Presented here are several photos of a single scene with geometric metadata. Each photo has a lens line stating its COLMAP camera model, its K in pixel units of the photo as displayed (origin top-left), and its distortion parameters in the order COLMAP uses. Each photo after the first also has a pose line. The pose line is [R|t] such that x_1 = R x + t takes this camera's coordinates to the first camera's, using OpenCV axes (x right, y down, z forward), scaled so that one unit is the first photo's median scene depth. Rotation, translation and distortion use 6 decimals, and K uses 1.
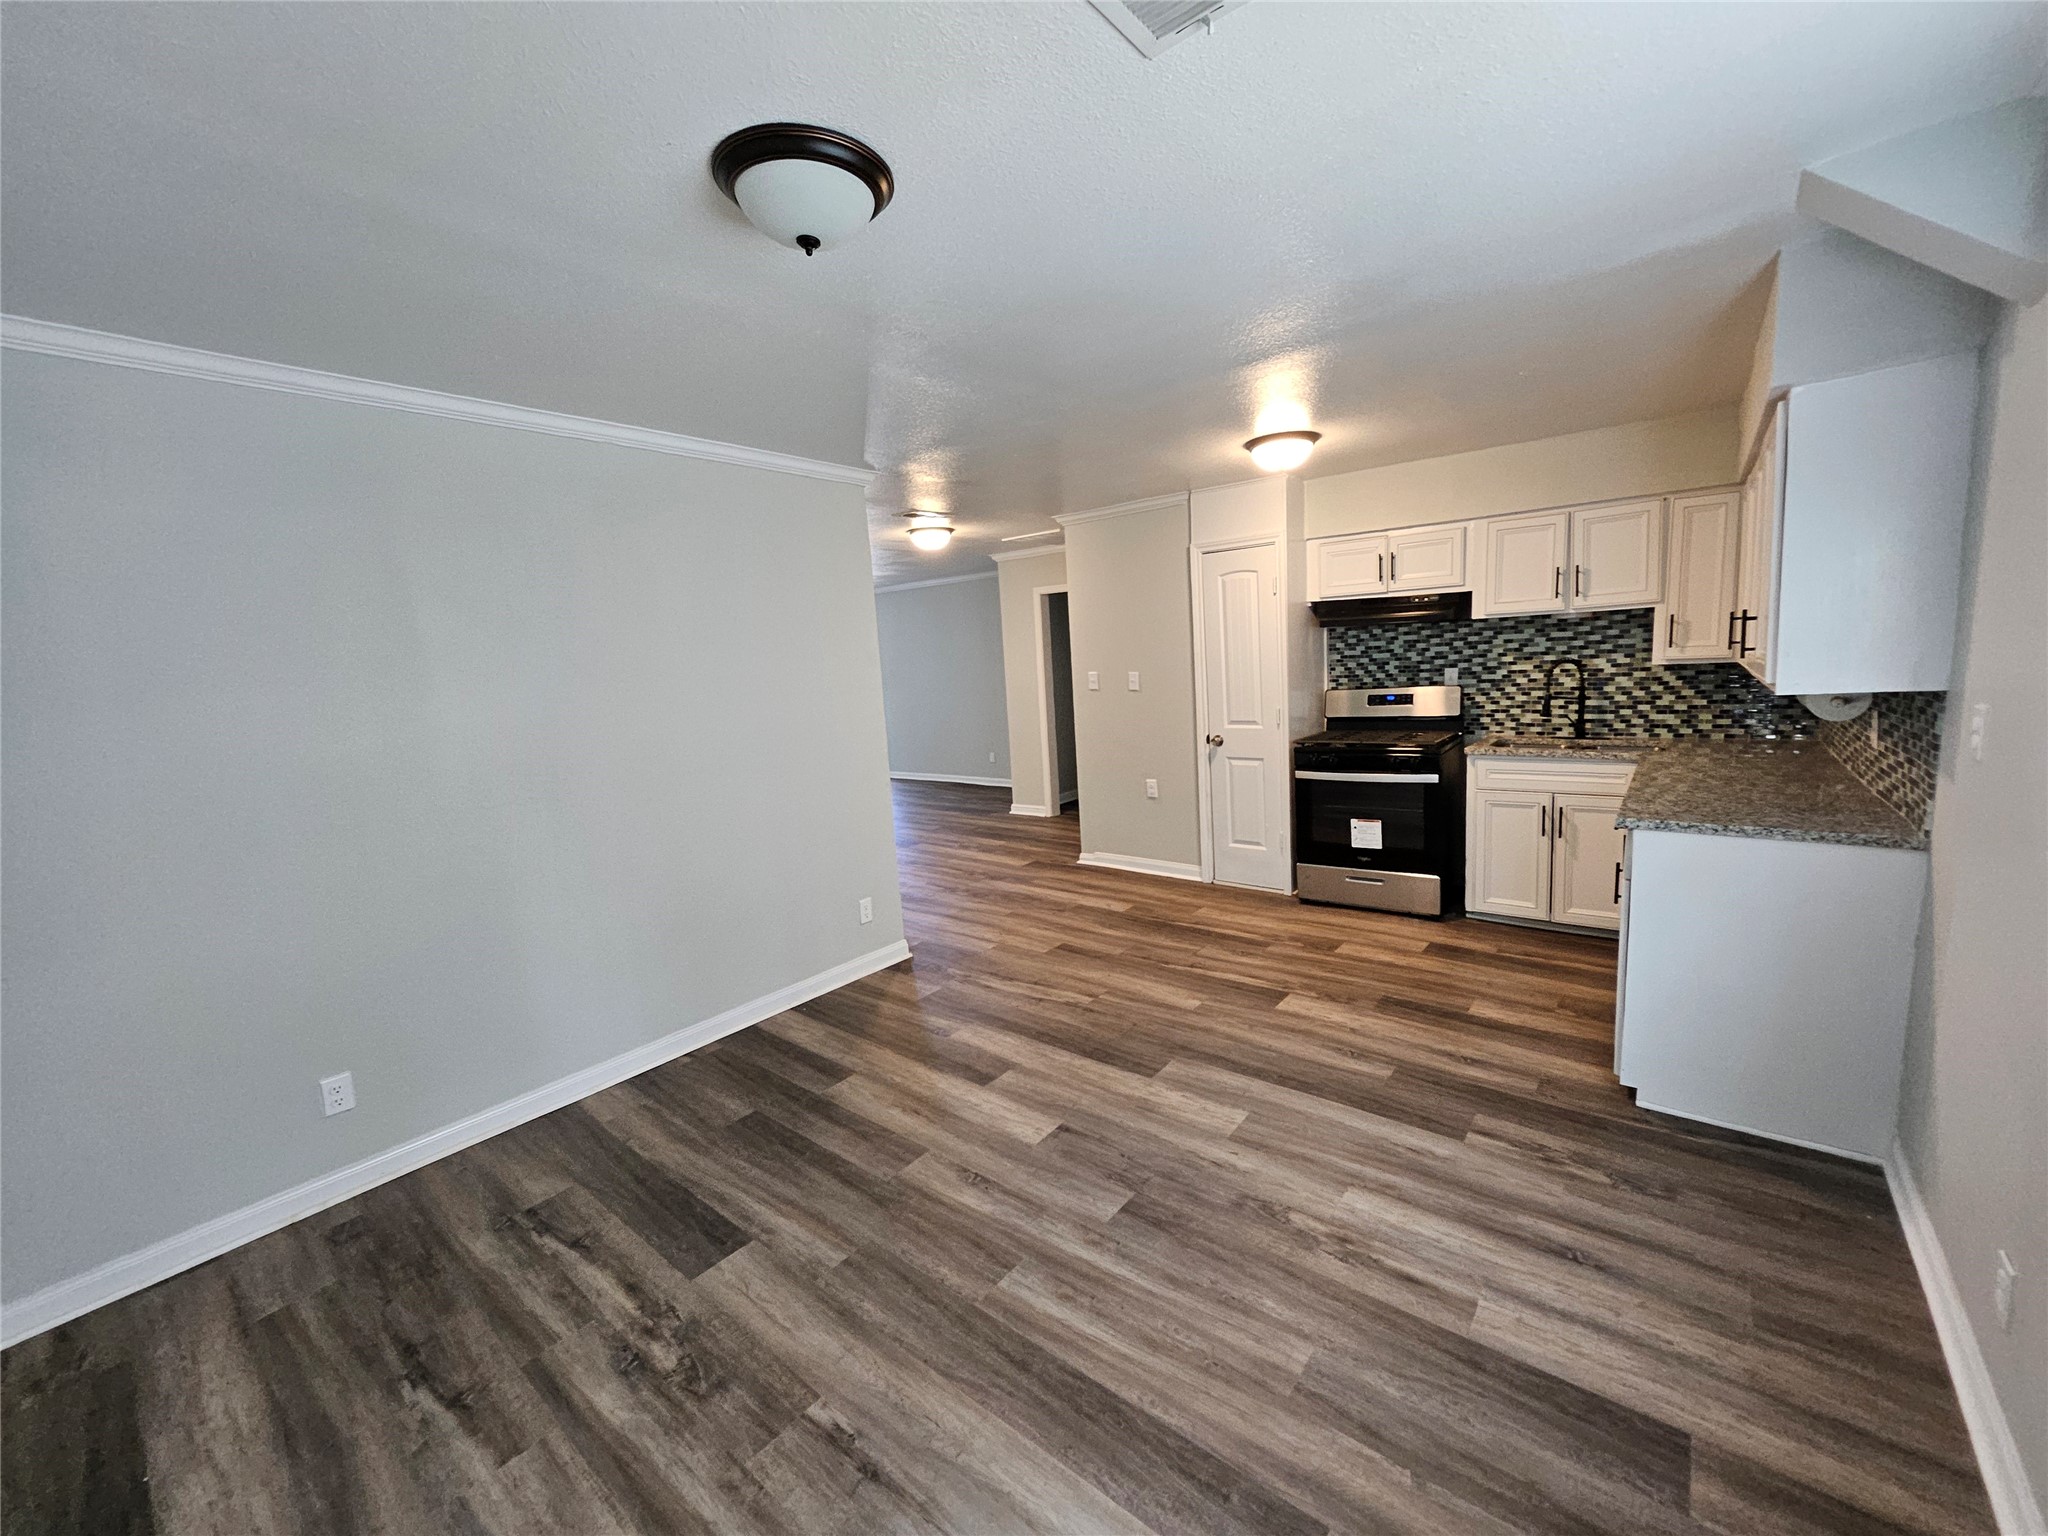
lens RADIAL K [[810.5, 0, 1026.9], [0, 810.5, 771.6], [0, 0, 1]] dist [-0.004147, 0.001158]
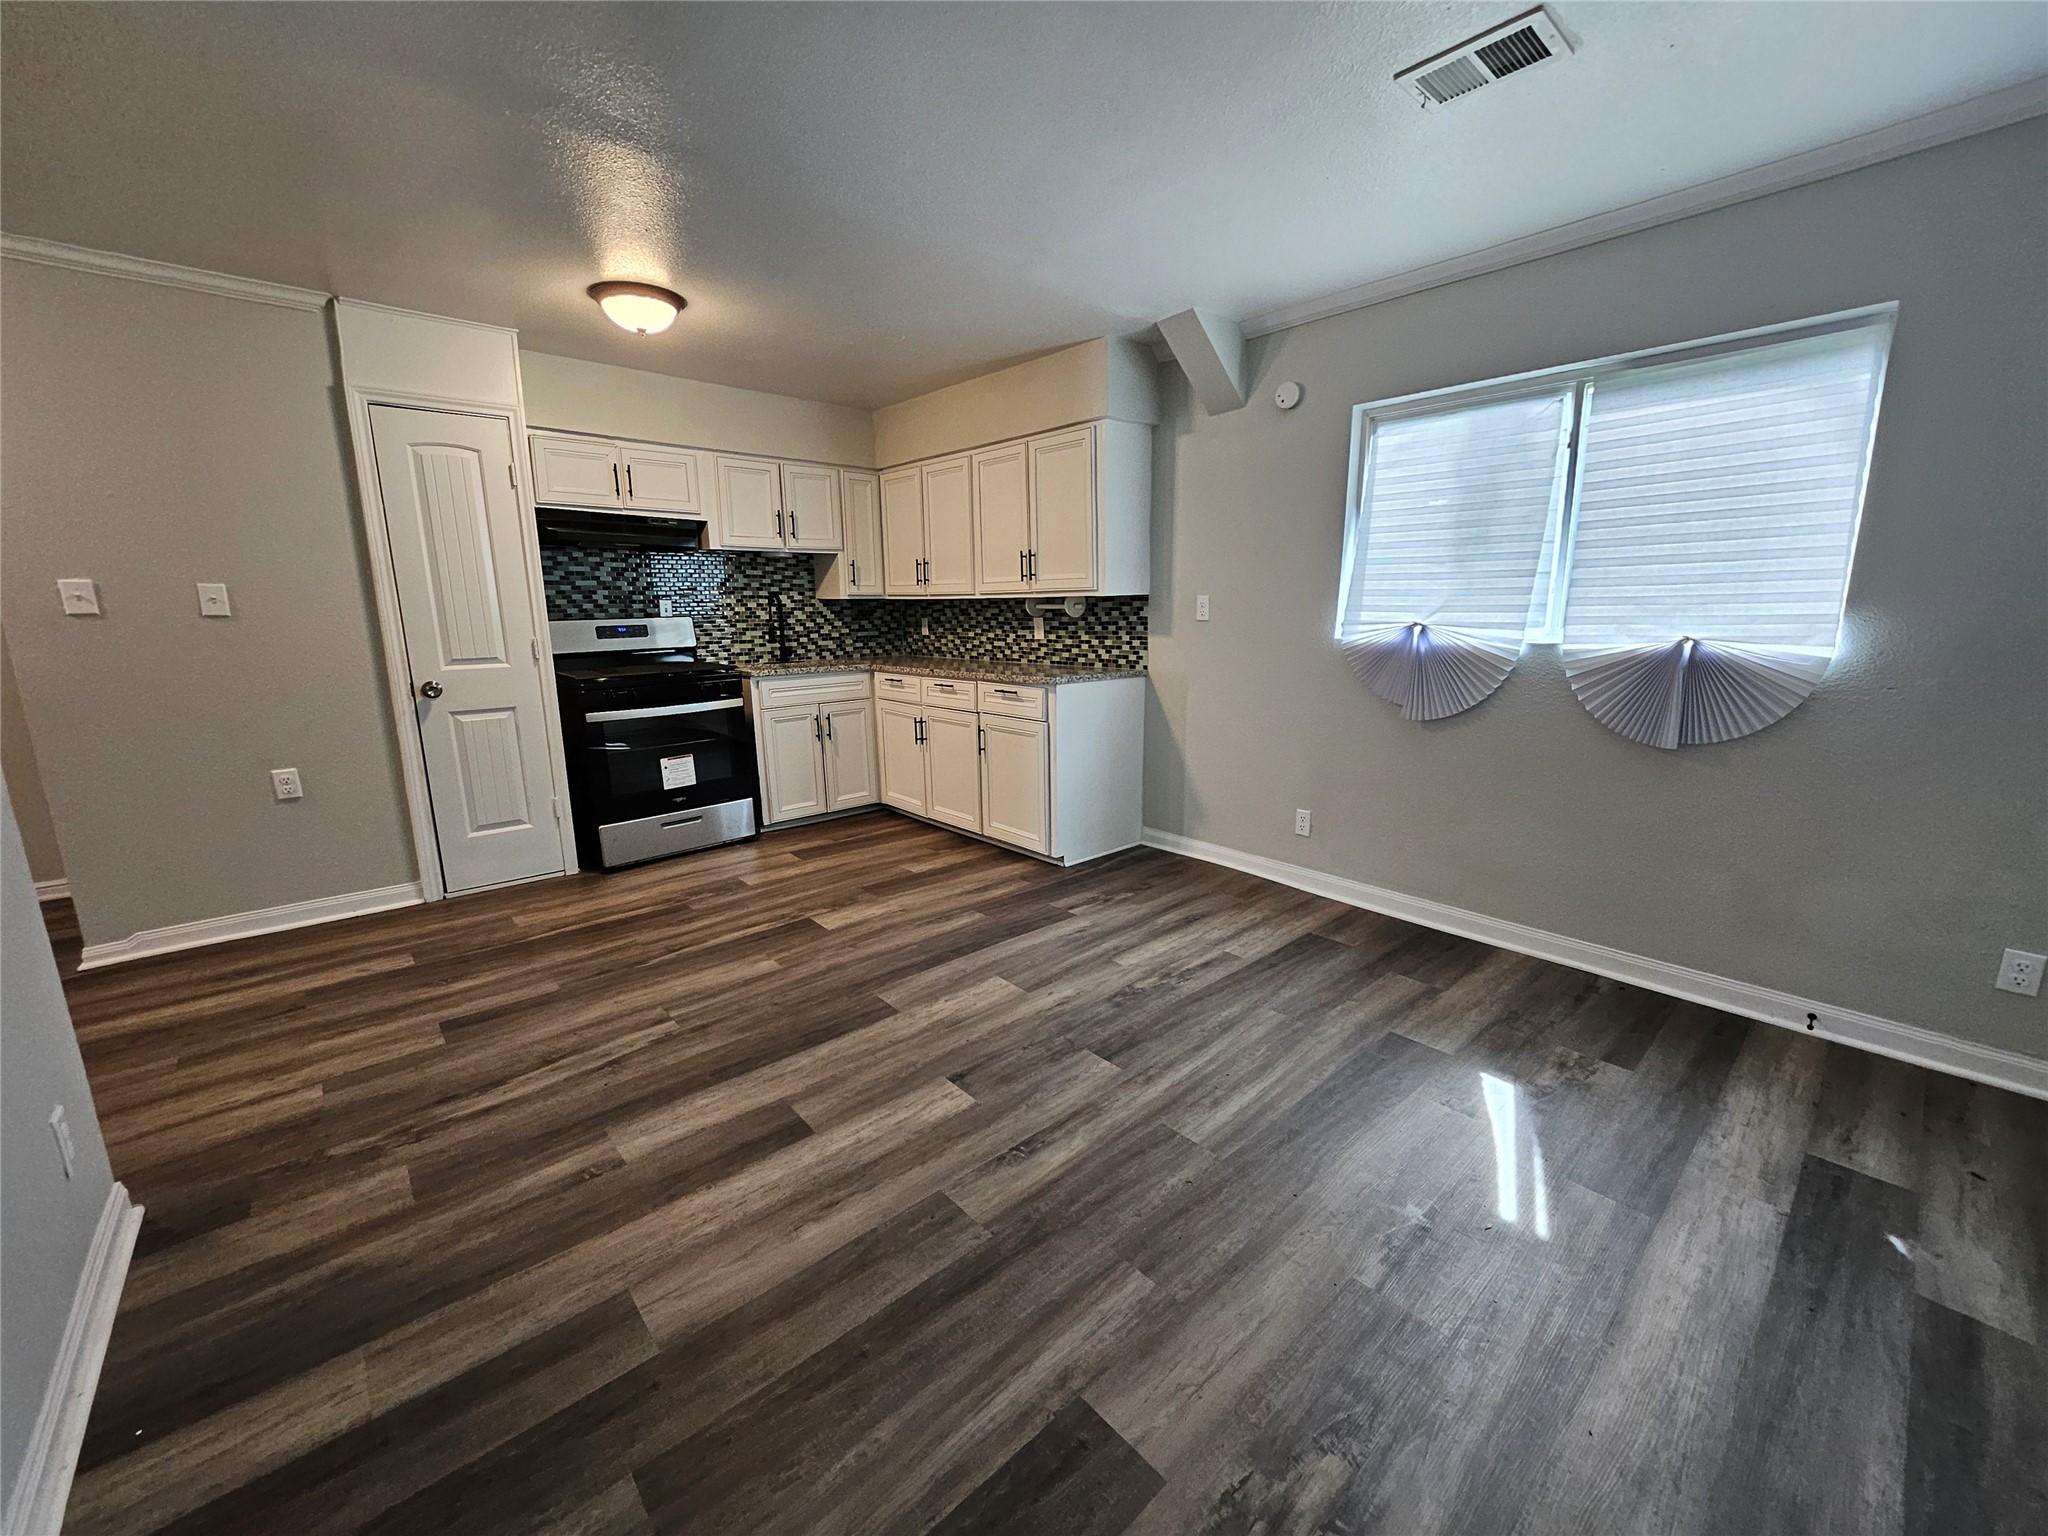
lens RADIAL K [[810.5, 0, 1062.8], [0, 810.5, 769.2], [0, 0, 1]] dist [-0.004147, 0.001158]
pose [[0.139329, -0.145384, 0.979516, -0.562866], [0.141462, 0.981941, 0.125622, 0.026332], [-0.980090, 0.121062, 0.157379, 0.562094]]
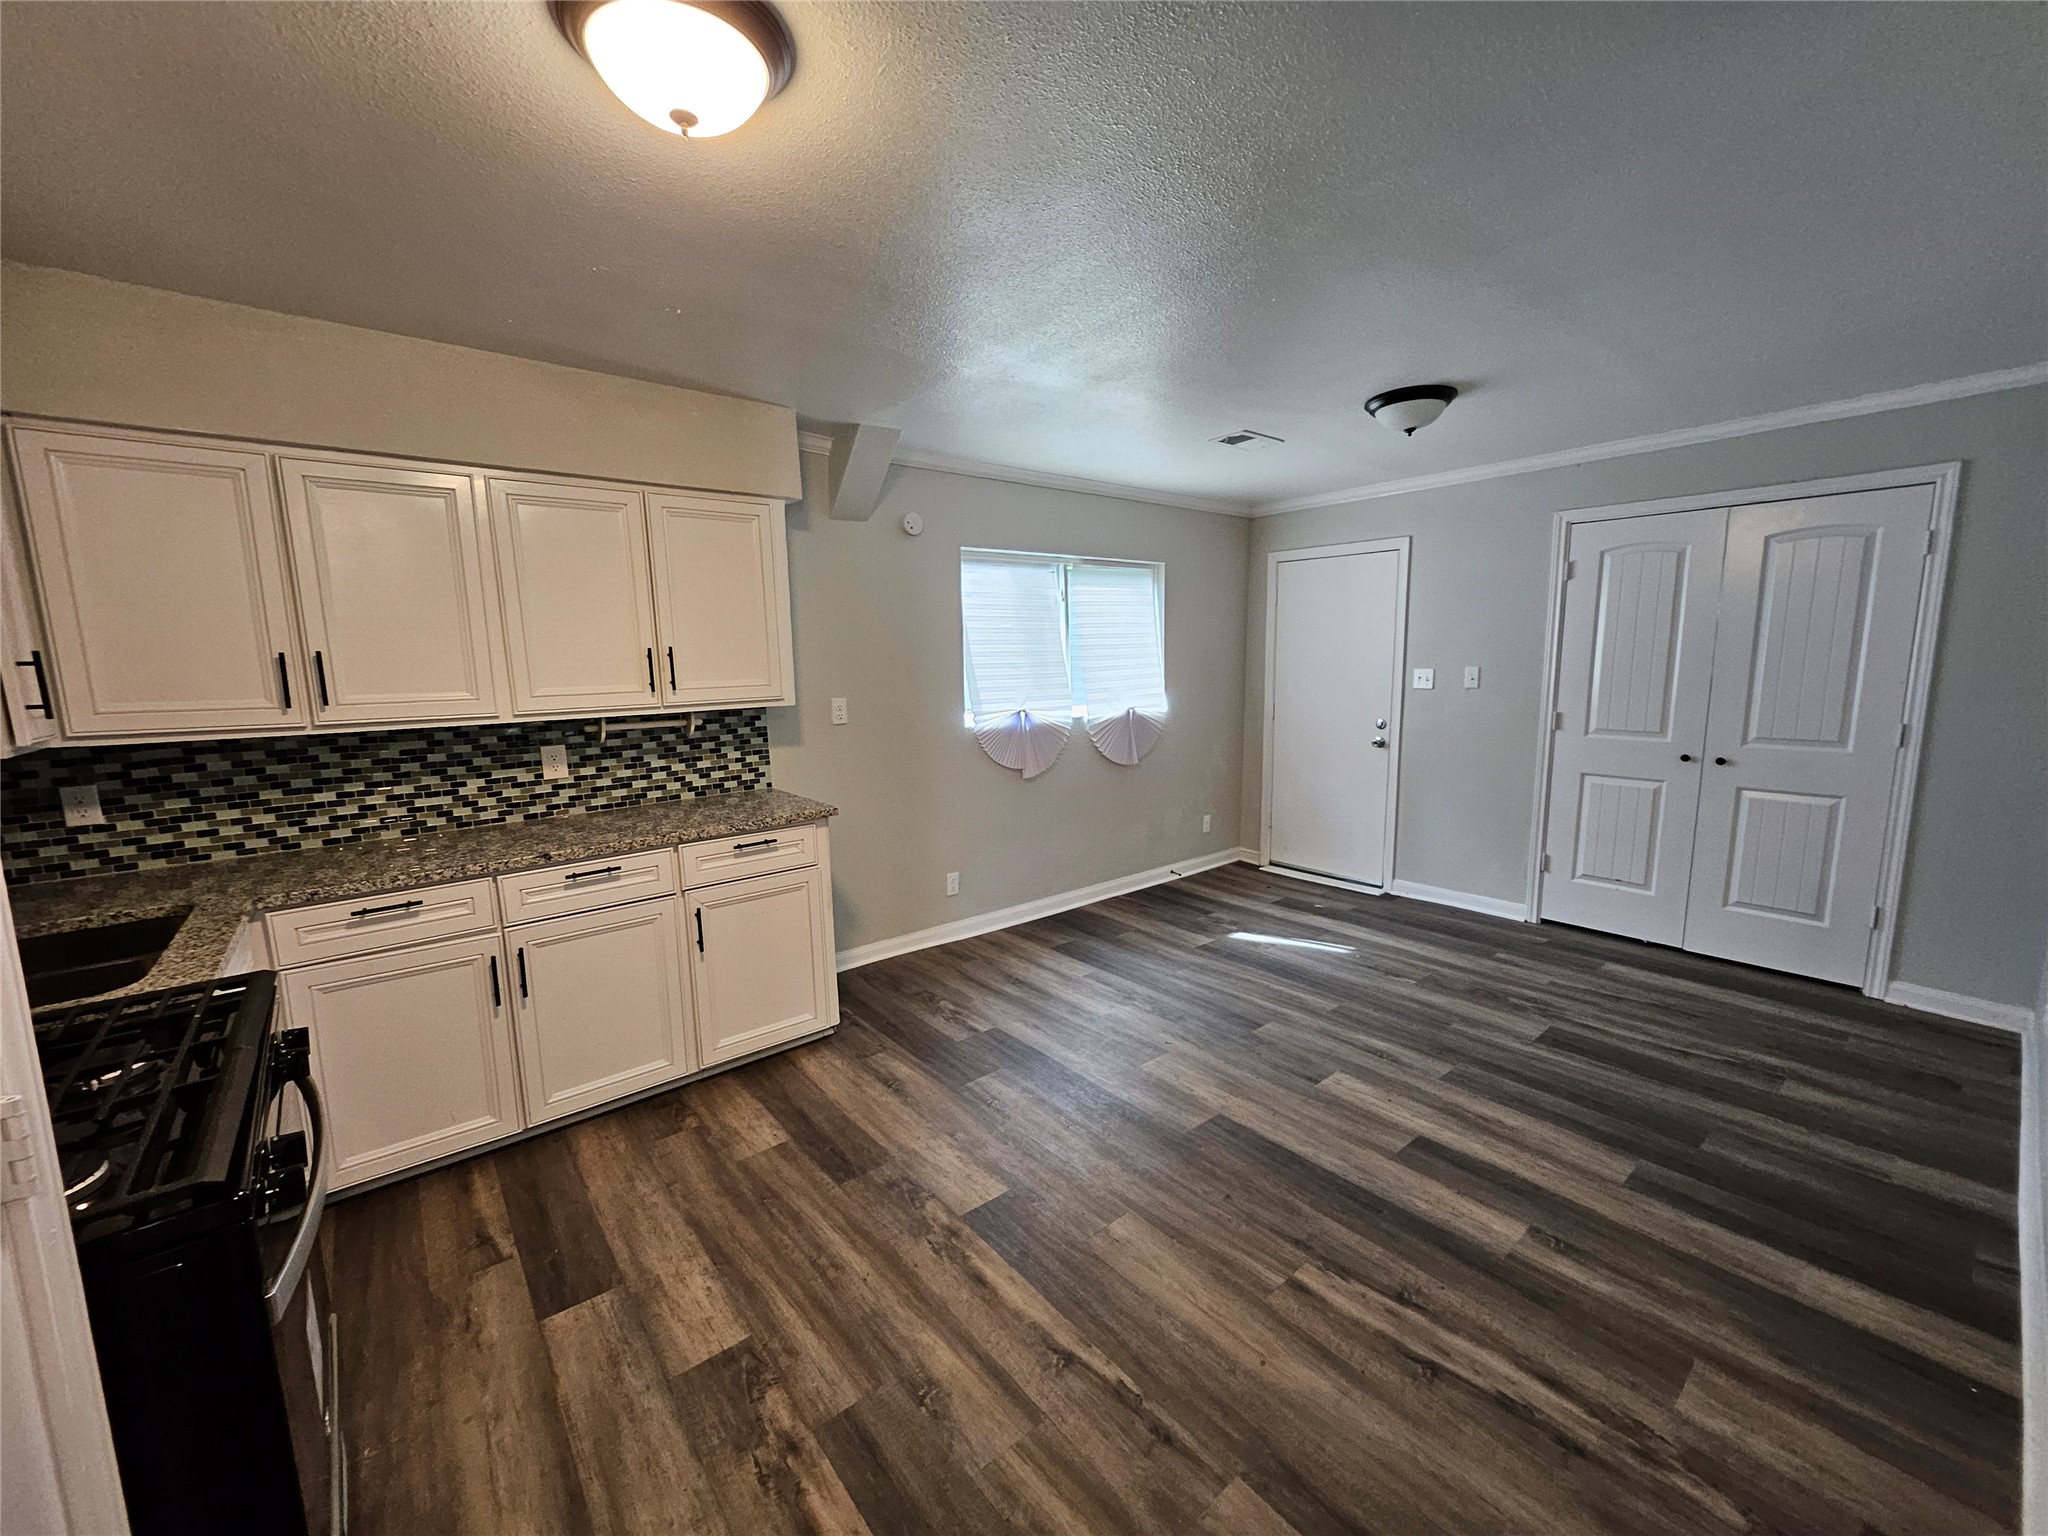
lens RADIAL K [[810.5, 0, 1019.7], [0, 810.5, 787.3], [0, 0, 1]] dist [-0.004147, 0.001158]
pose [[-0.976107, 0.038933, 0.213776, 0.142308], [0.101595, 0.951432, 0.290613, -0.222844], [-0.192078, 0.305388, -0.932654, 1.534933]]
